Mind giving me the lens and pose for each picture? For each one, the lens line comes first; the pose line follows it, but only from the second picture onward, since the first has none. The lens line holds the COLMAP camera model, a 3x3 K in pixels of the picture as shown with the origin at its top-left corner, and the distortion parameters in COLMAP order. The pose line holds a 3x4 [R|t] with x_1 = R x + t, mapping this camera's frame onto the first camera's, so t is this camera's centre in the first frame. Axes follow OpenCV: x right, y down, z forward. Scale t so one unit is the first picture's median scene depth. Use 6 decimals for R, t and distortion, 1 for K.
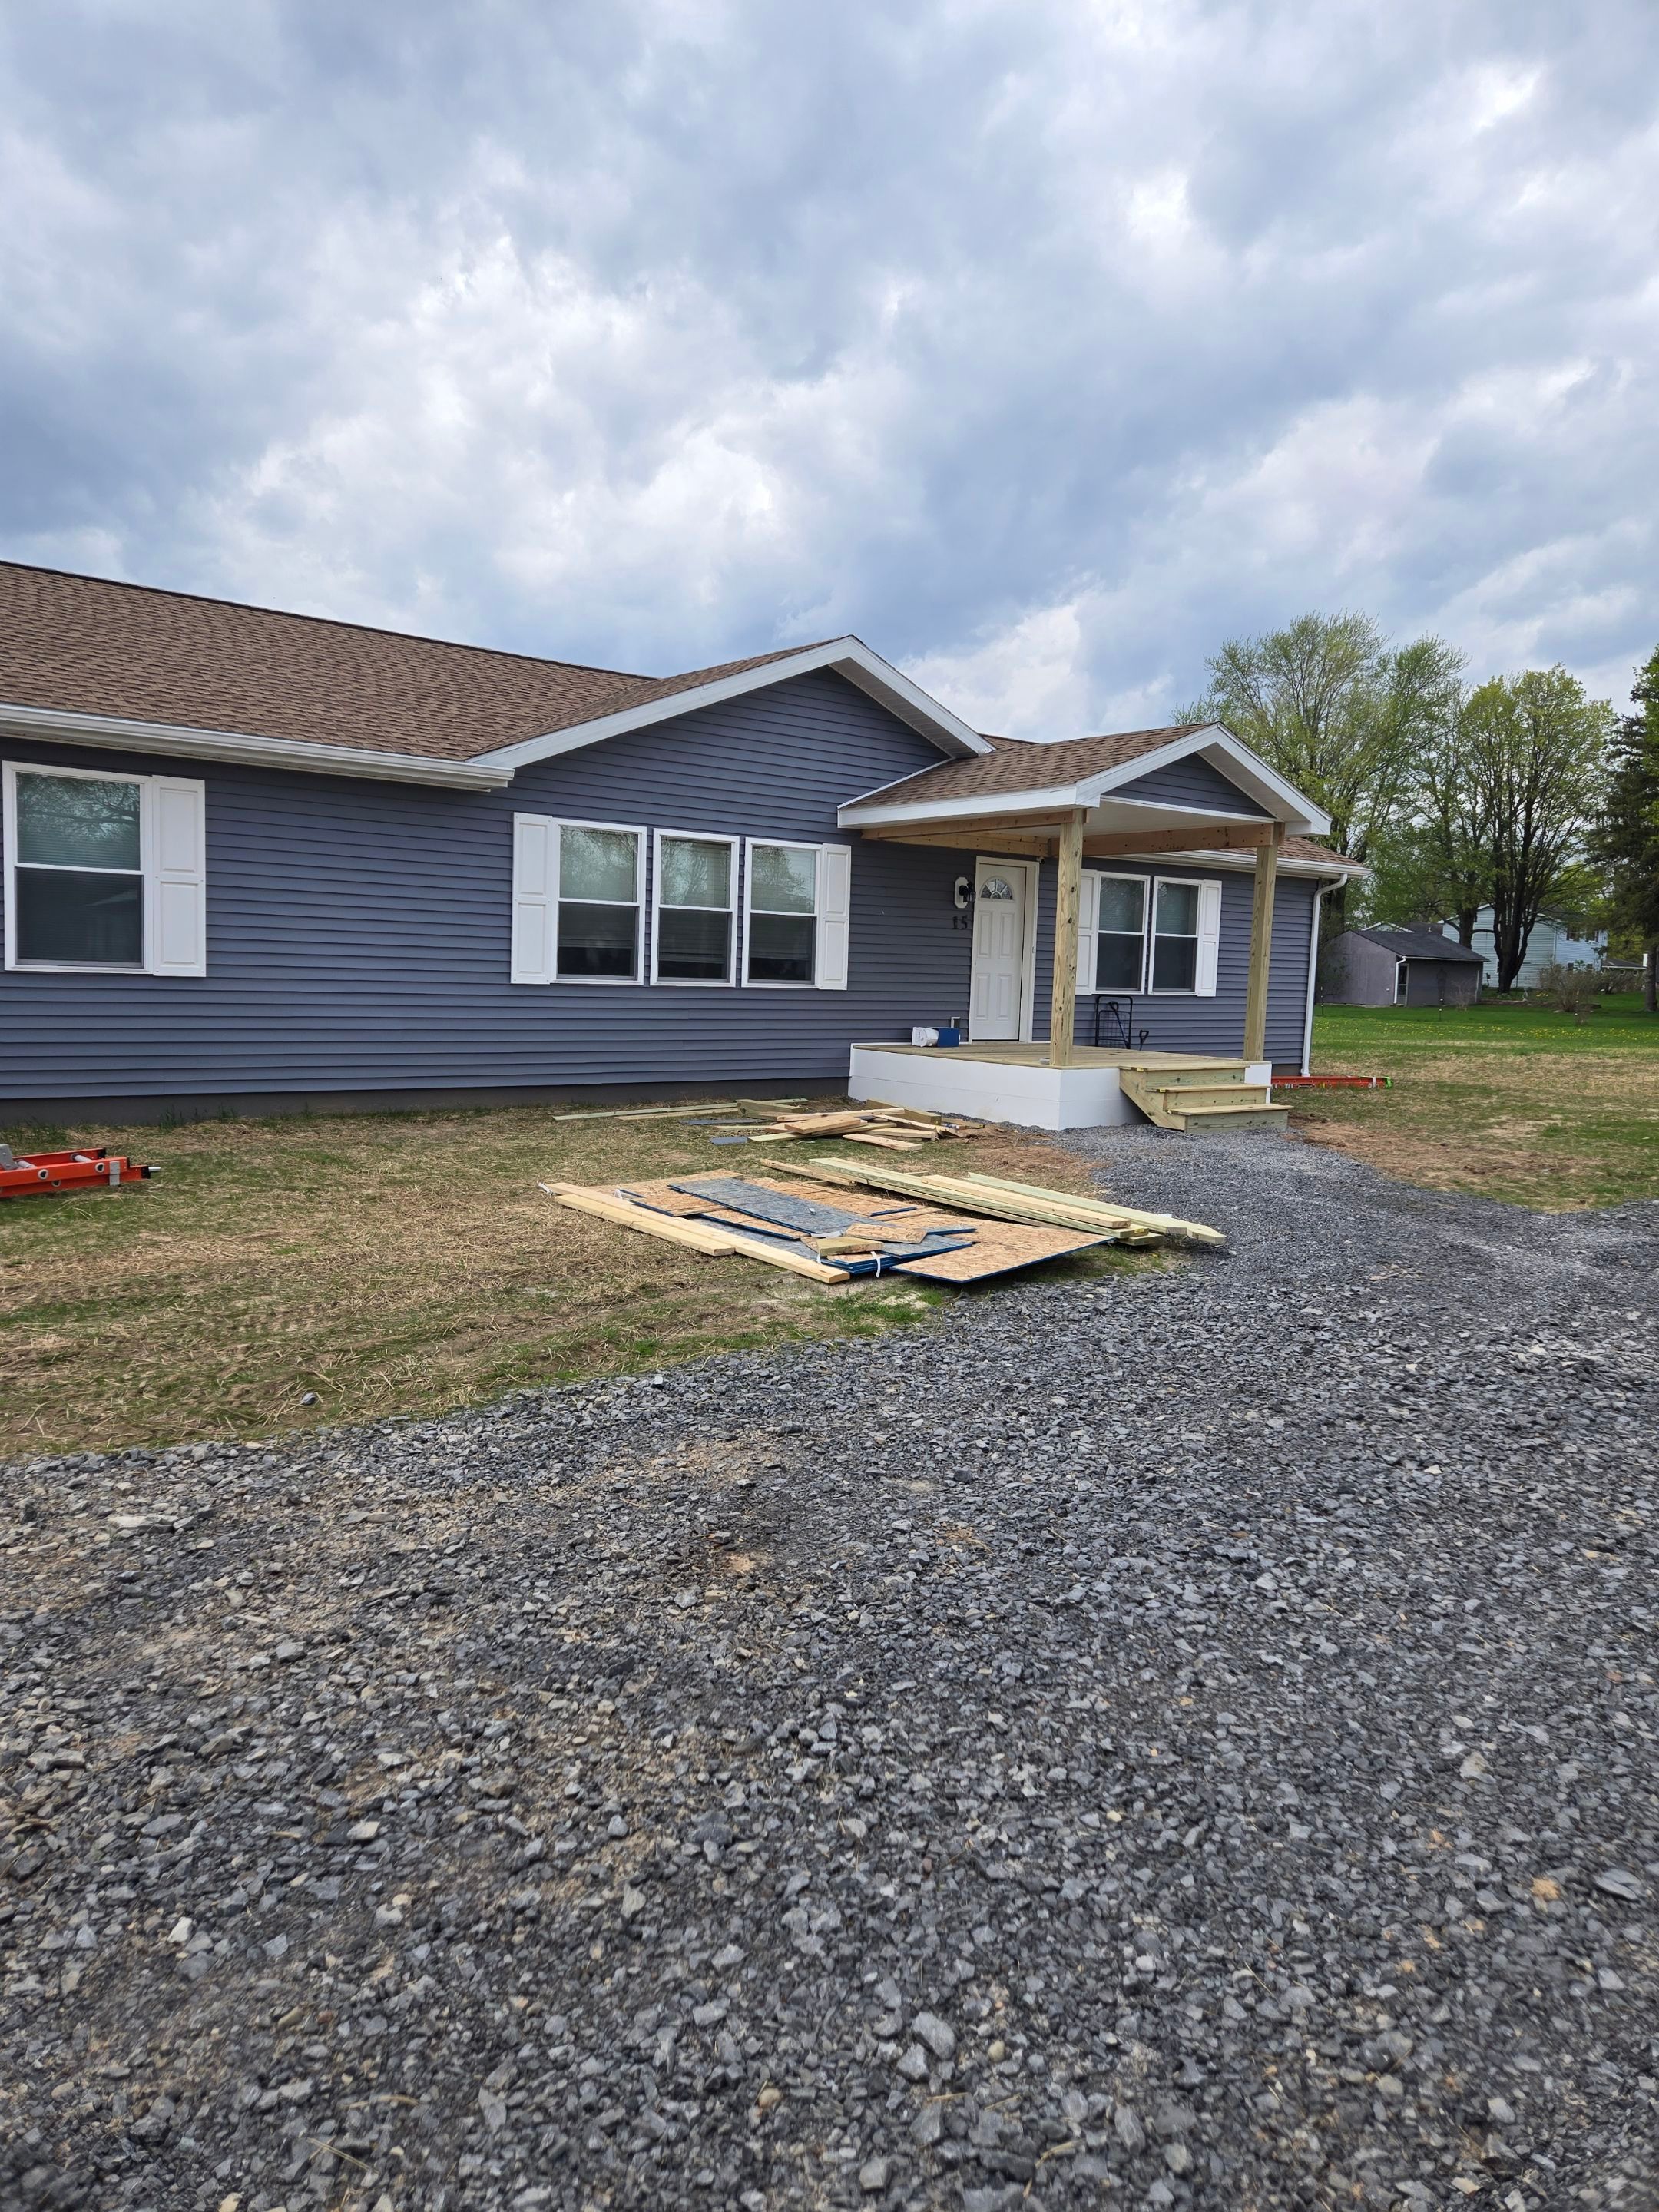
lens RADIAL K [[1467.5, 0, 829.5], [0, 1467.5, 1106.0], [0, 0, 1]] dist [0.047430, -0.002814]
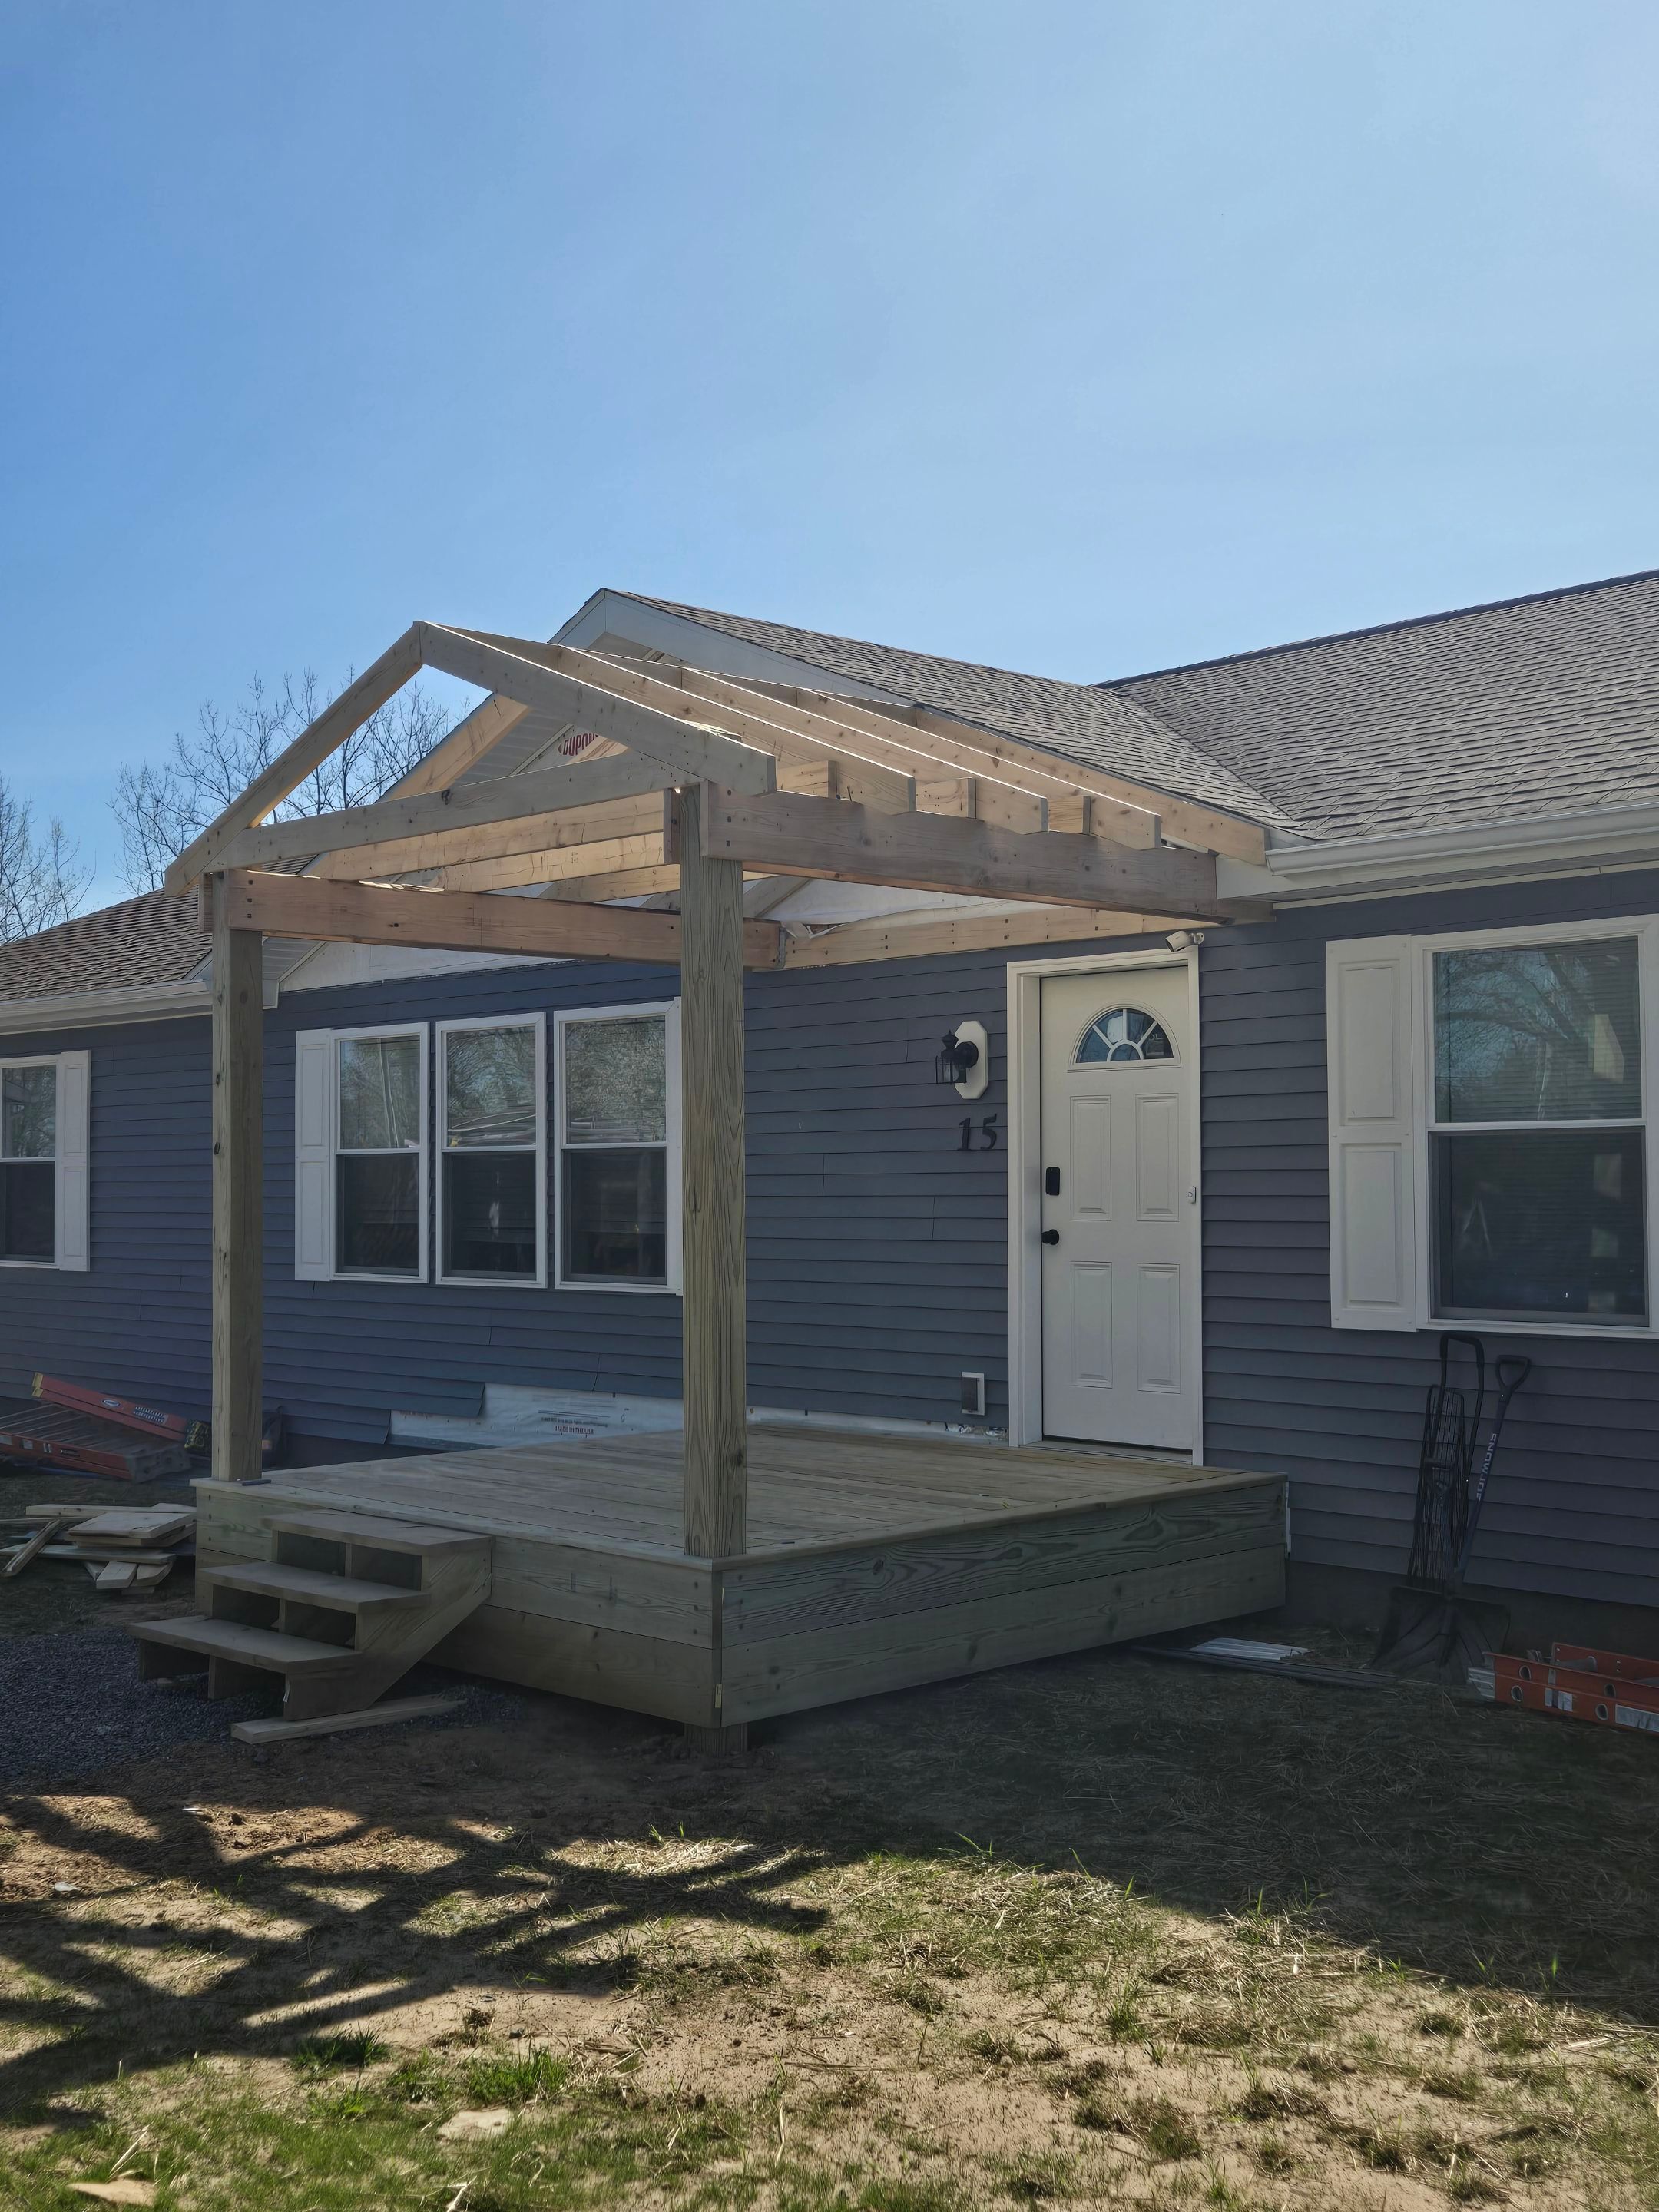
lens RADIAL K [[2428.6, 0, 829.5], [0, 2428.6, 1106.0], [0, 0, 1]] dist [0.010411, 0.143660]
pose [[0.103139, -0.075325, -0.991811, 0.802209], [-0.098915, 0.991409, -0.085580, -0.079918], [0.989736, 0.106931, 0.094802, 0.987023]]
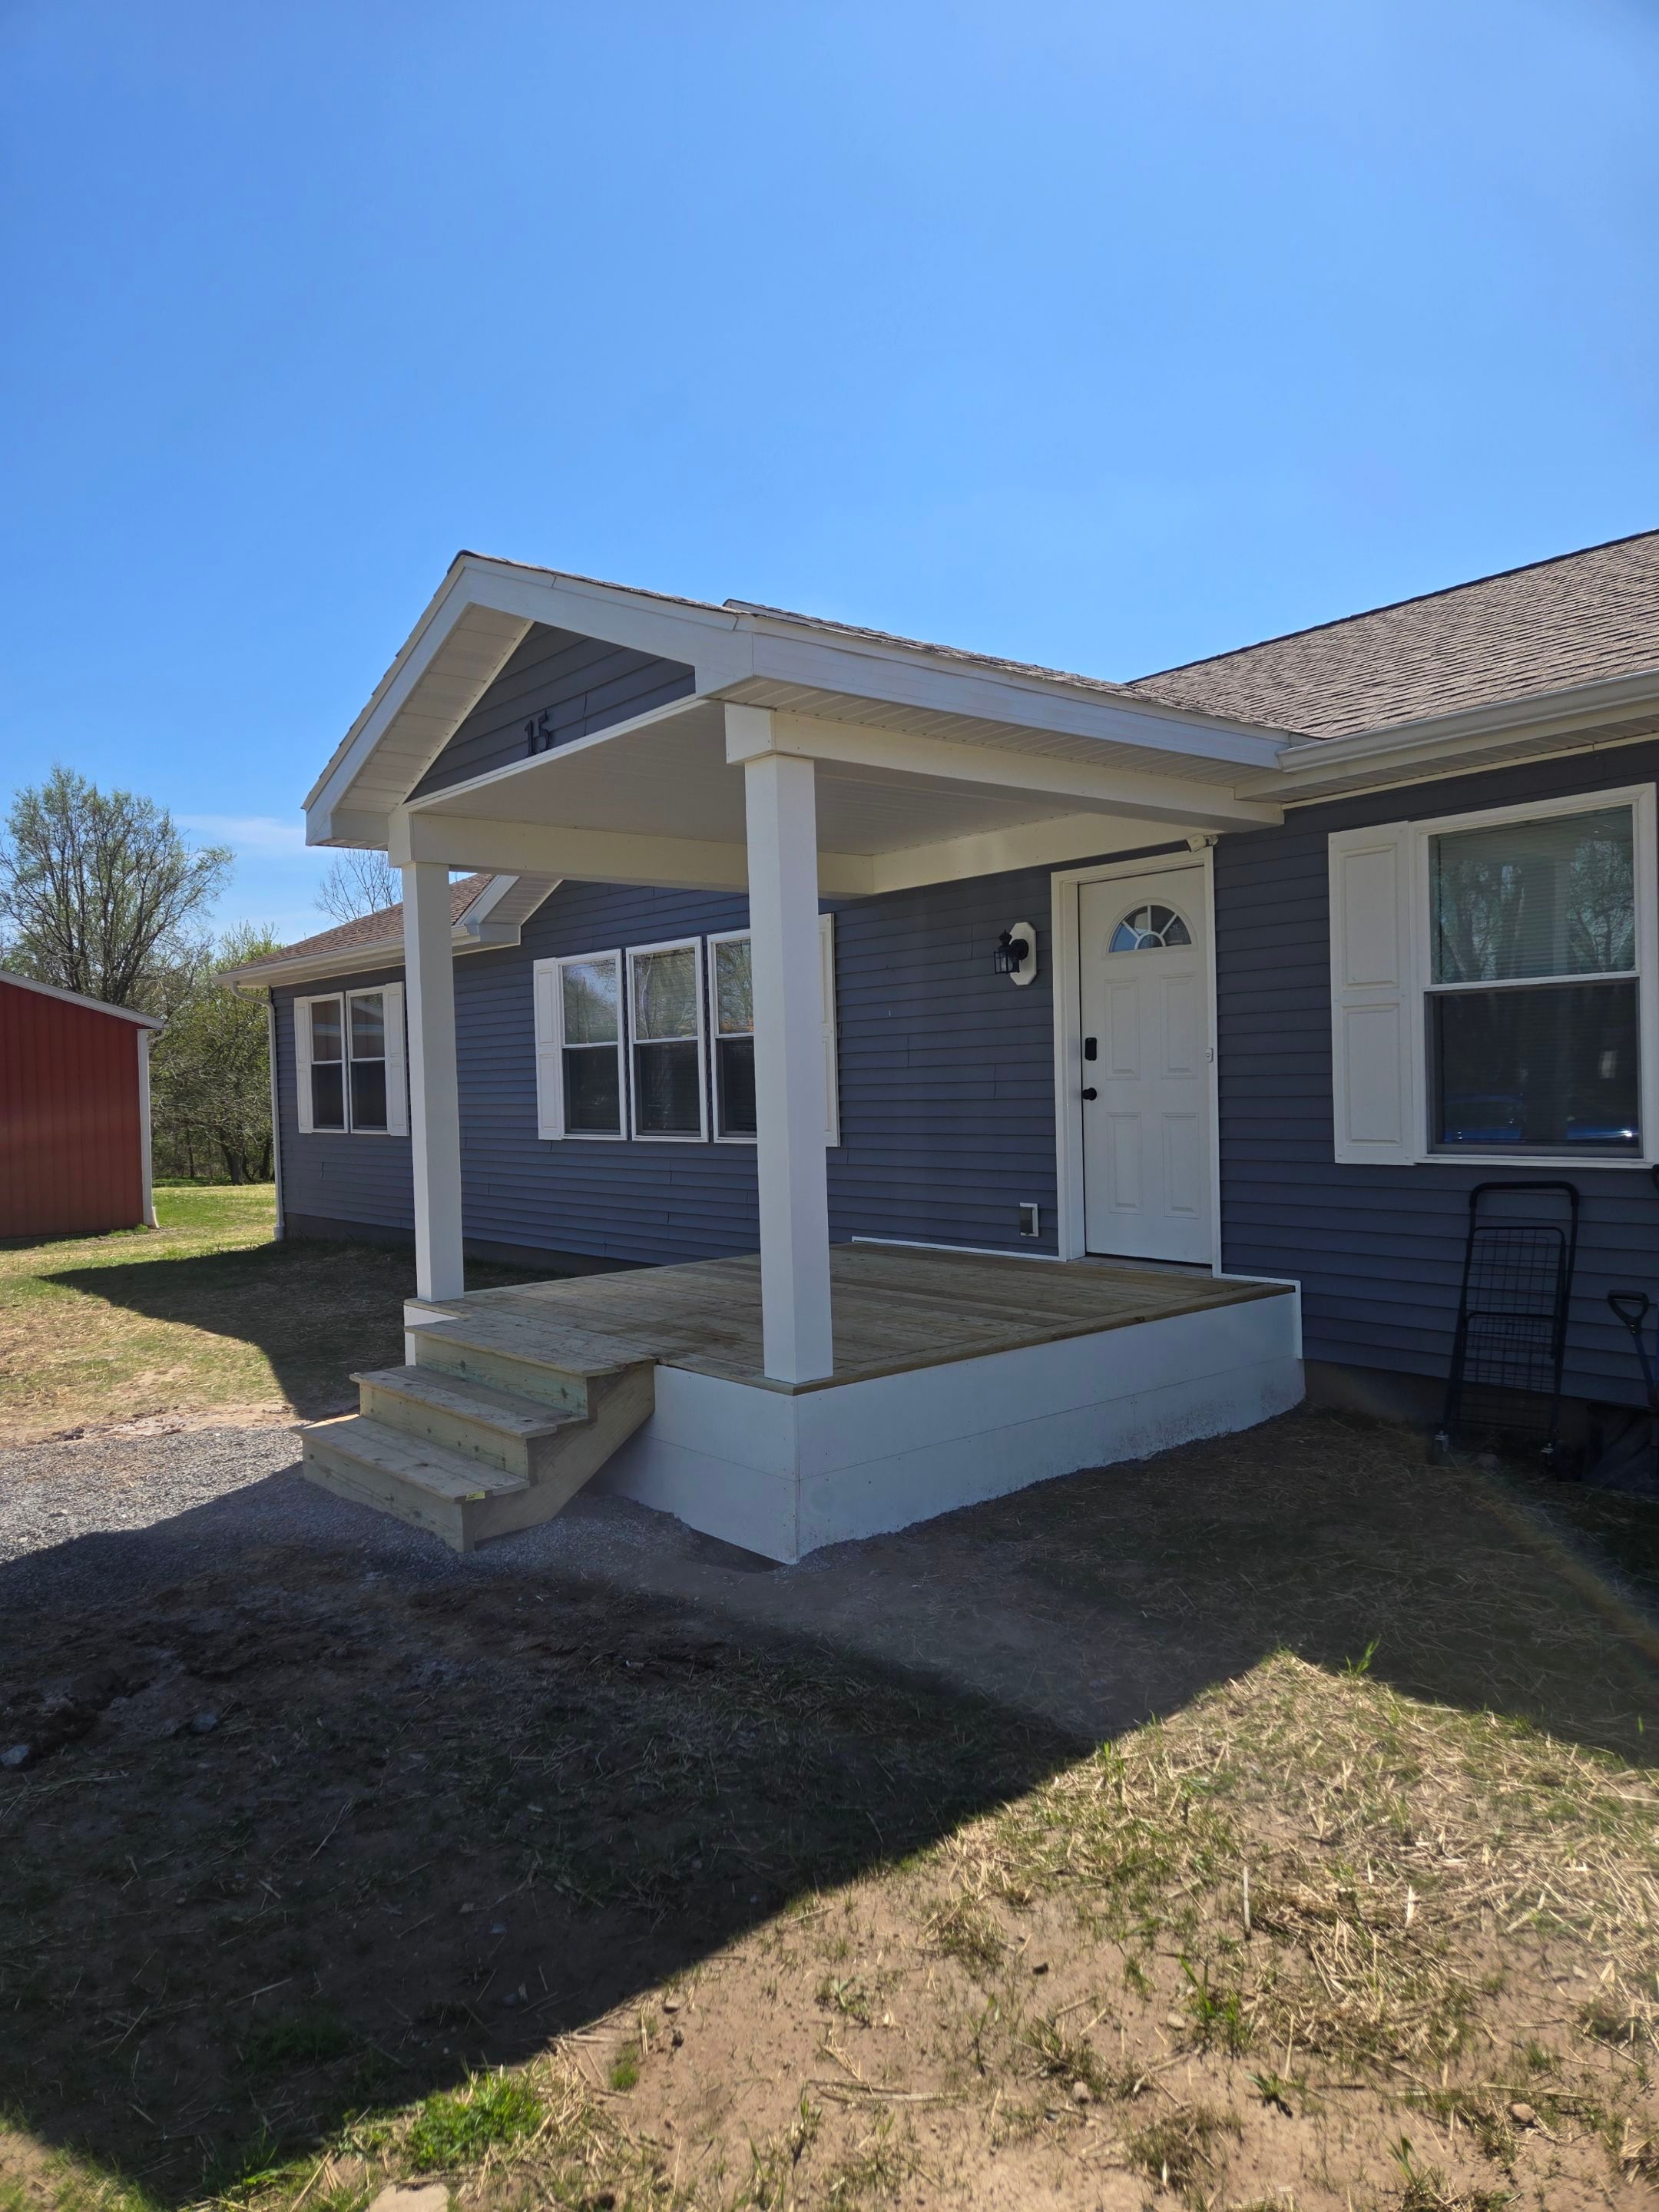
lens RADIAL K [[1467.5, 0, 829.5], [0, 1467.5, 1106.0], [0, 0, 1]] dist [0.047430, -0.002814]
pose [[0.025217, -0.025283, -0.999362, 0.634734], [-0.080550, 0.996378, -0.027240, -0.082537], [0.996432, 0.081185, 0.023089, 1.015897]]
